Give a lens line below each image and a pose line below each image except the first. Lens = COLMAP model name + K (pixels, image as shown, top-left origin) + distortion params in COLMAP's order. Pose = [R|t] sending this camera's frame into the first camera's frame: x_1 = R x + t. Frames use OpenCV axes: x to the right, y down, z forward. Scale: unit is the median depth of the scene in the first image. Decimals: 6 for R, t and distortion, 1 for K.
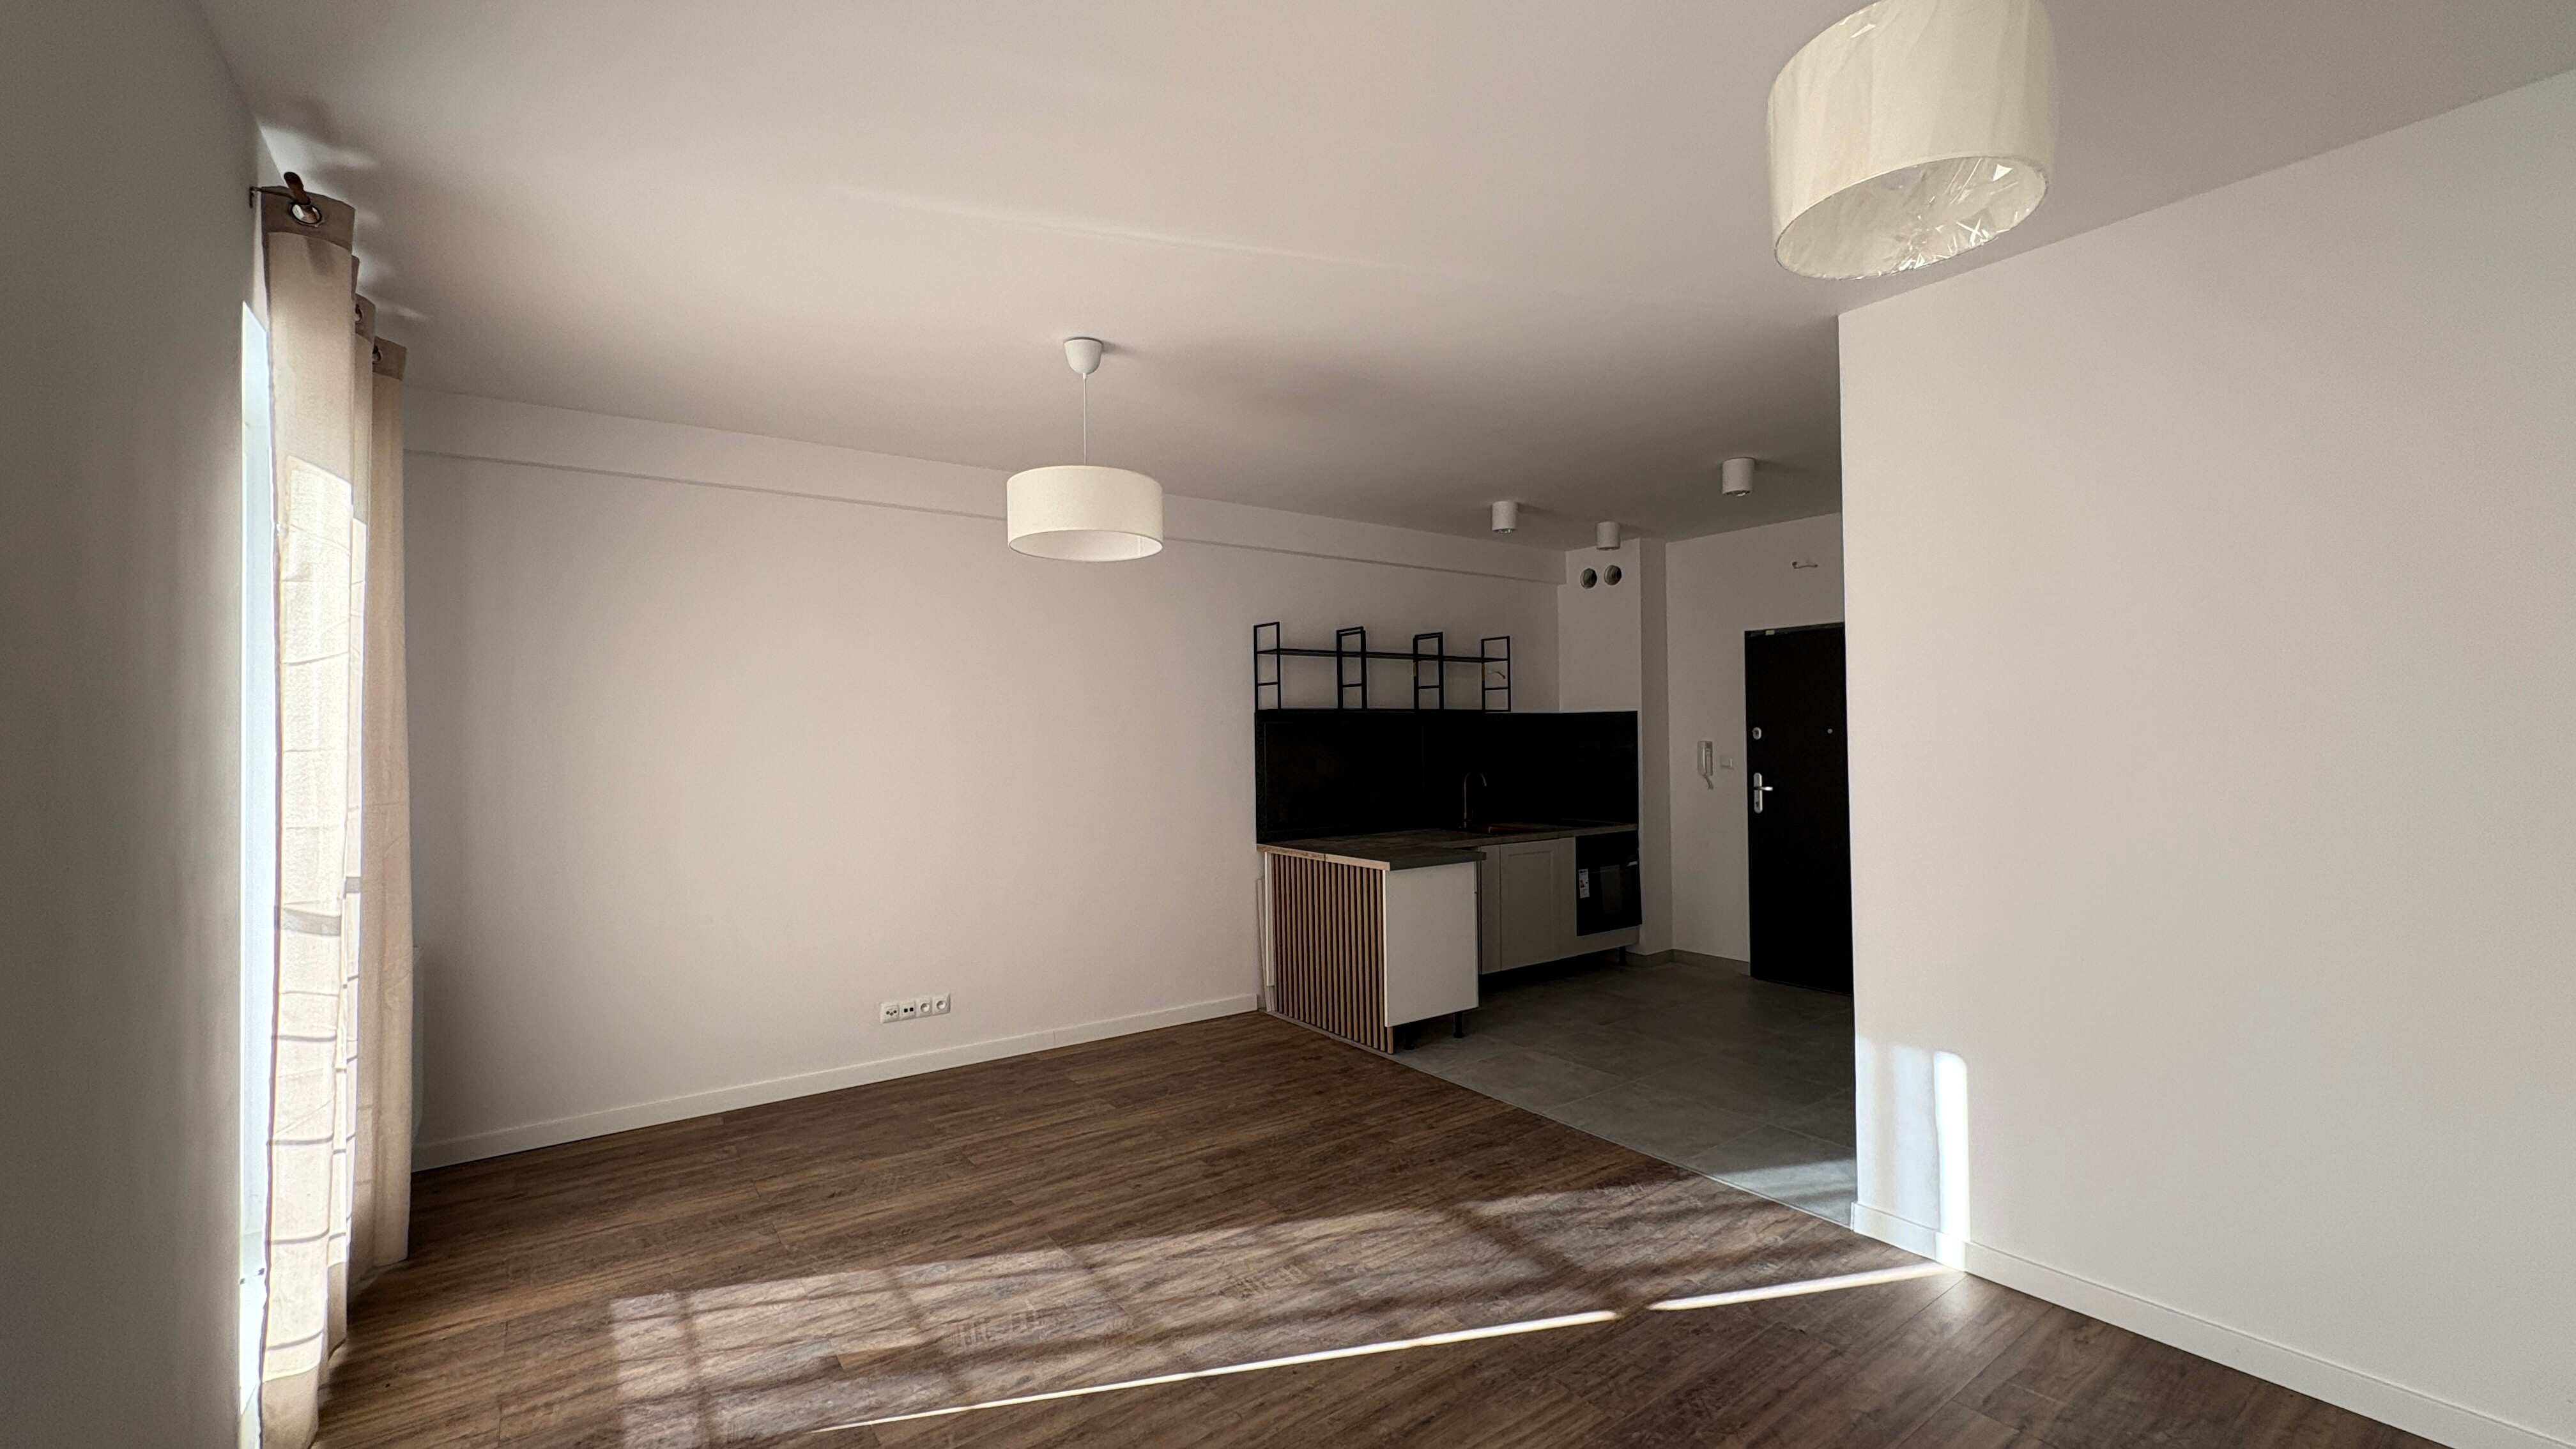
lens RADIAL K [[1022.0, 0, 1285.6], [0, 1022.0, 721.6], [0, 0, 1]] dist [-0.002498, 0.000484]
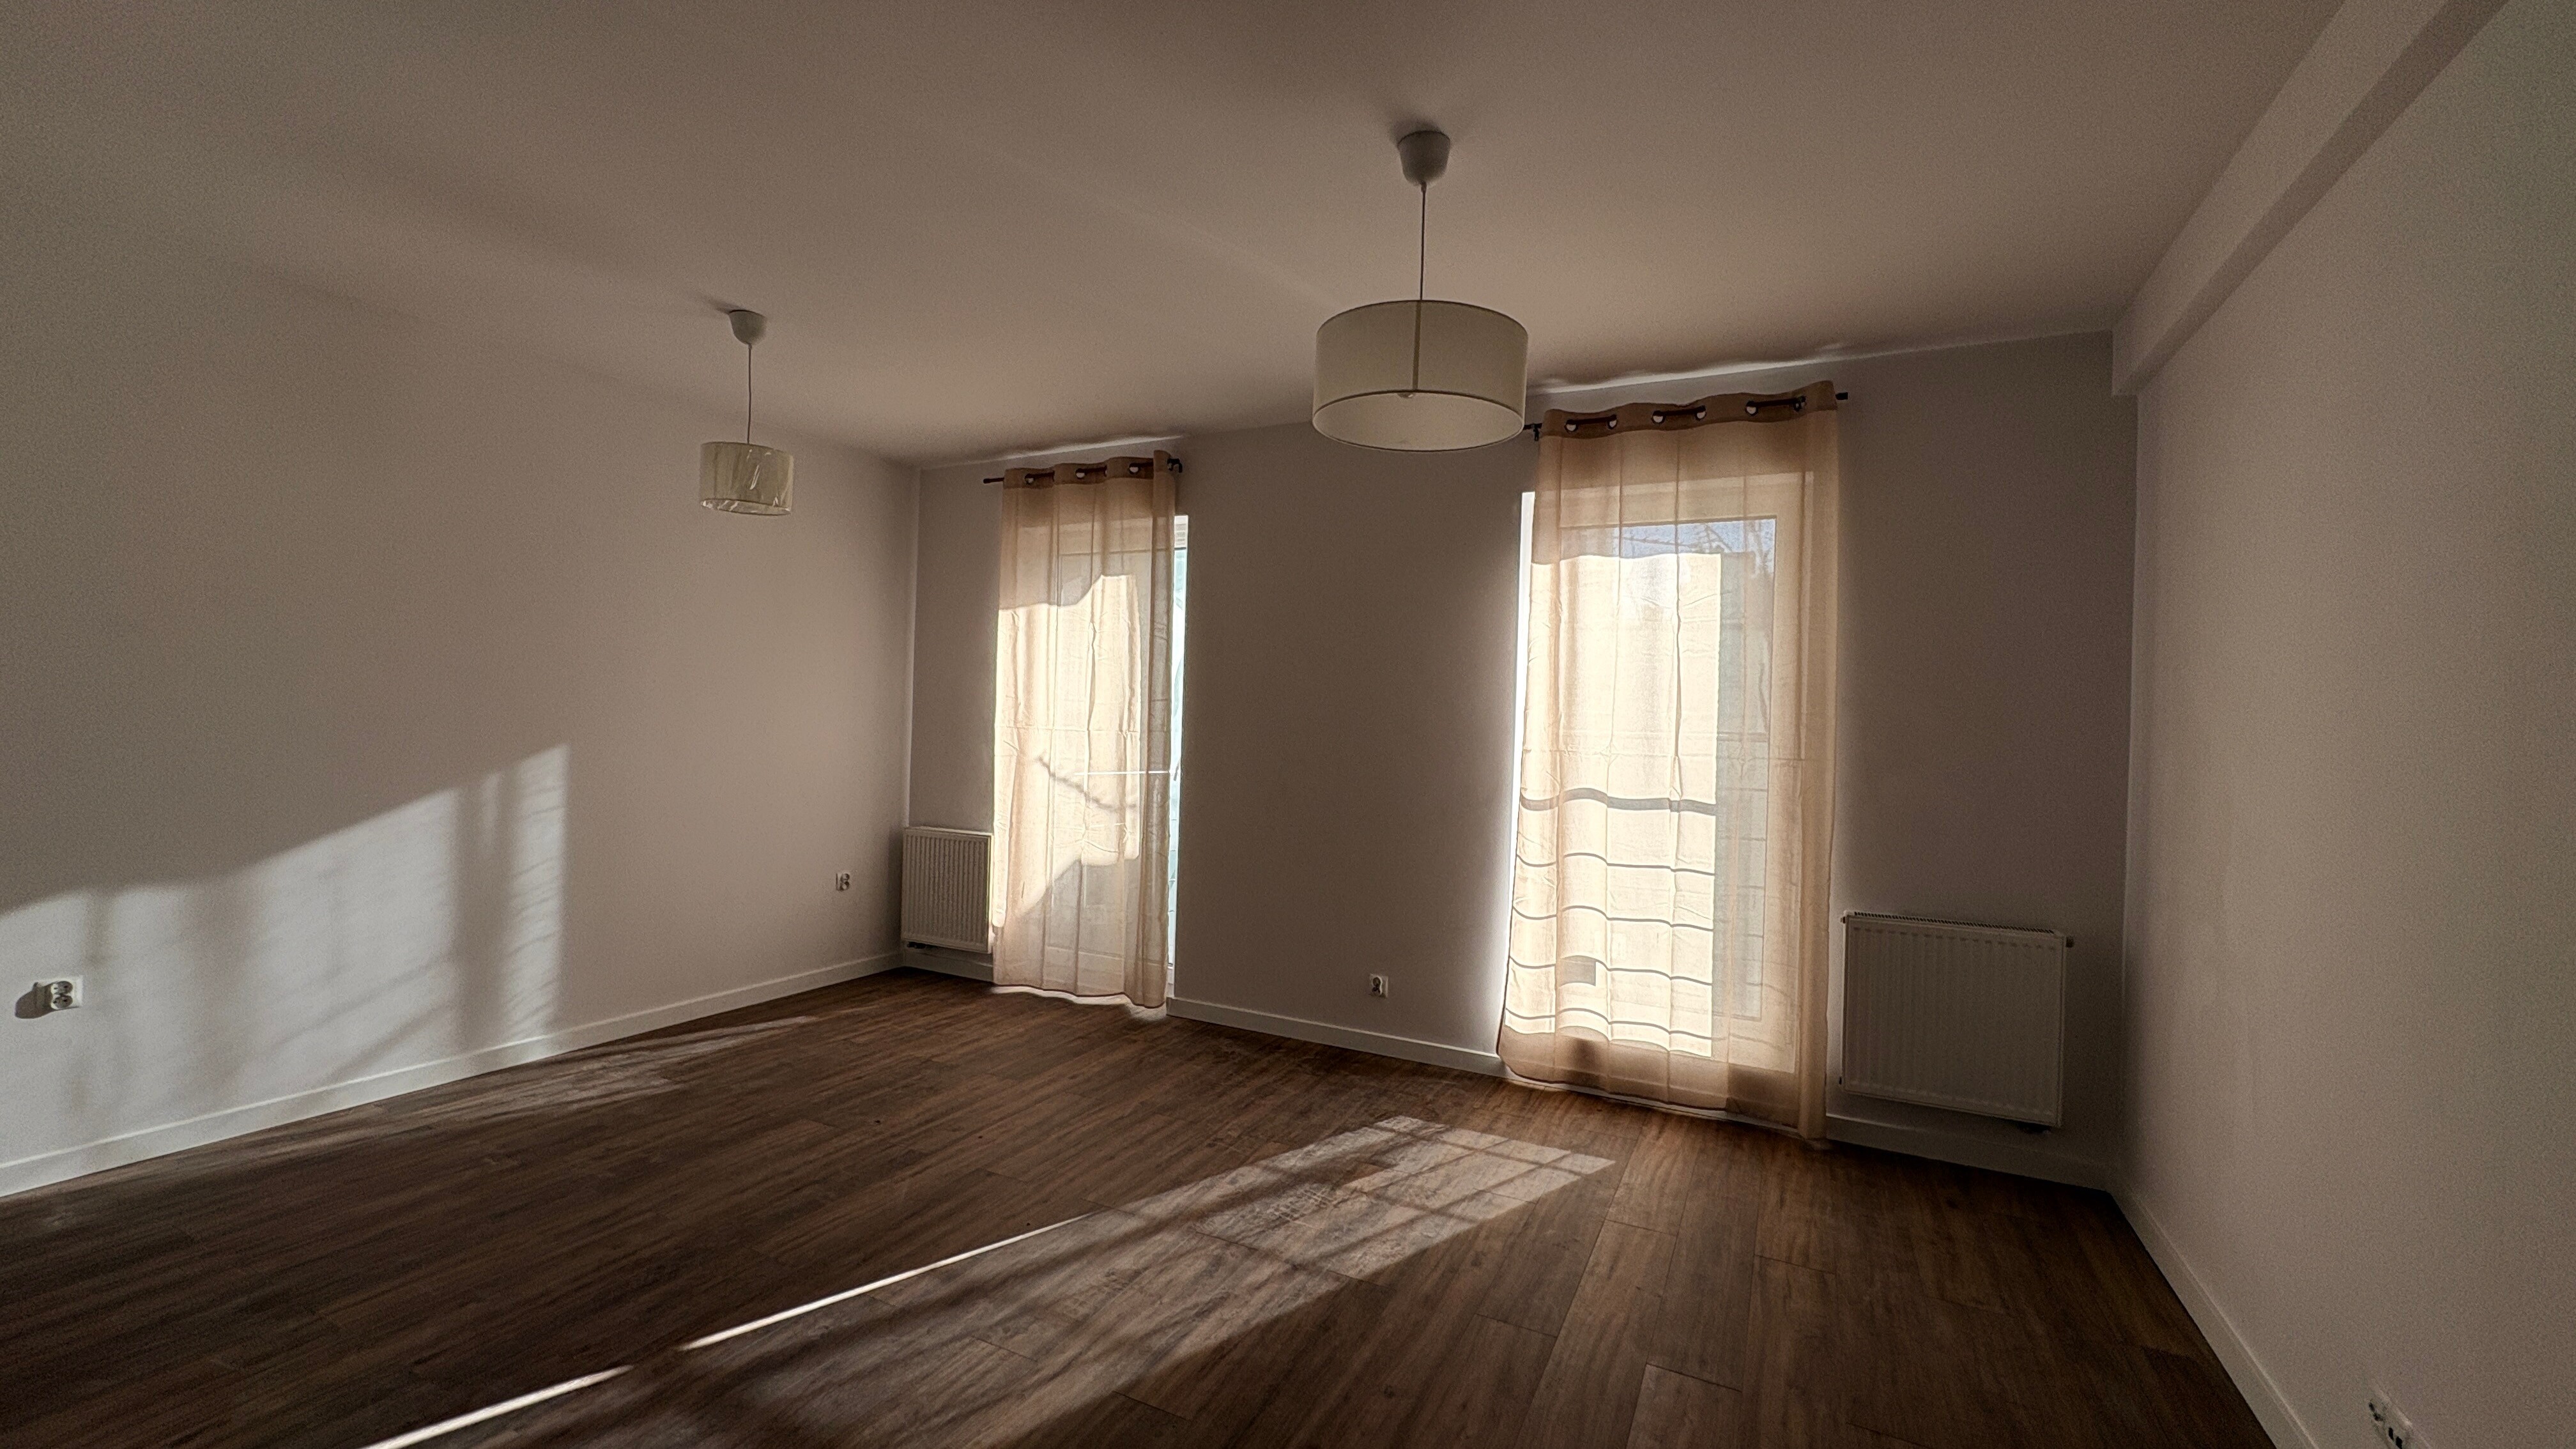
lens RADIAL K [[1022.0, 0, 1285.6], [0, 1022.0, 721.6], [0, 0, 1]] dist [-0.002498, 0.000484]
pose [[-0.885657, -0.015567, -0.464079, 0.263241], [-0.013165, 0.999878, -0.008416, 0.056371], [0.464153, -0.001344, -0.885754, 1.901019]]
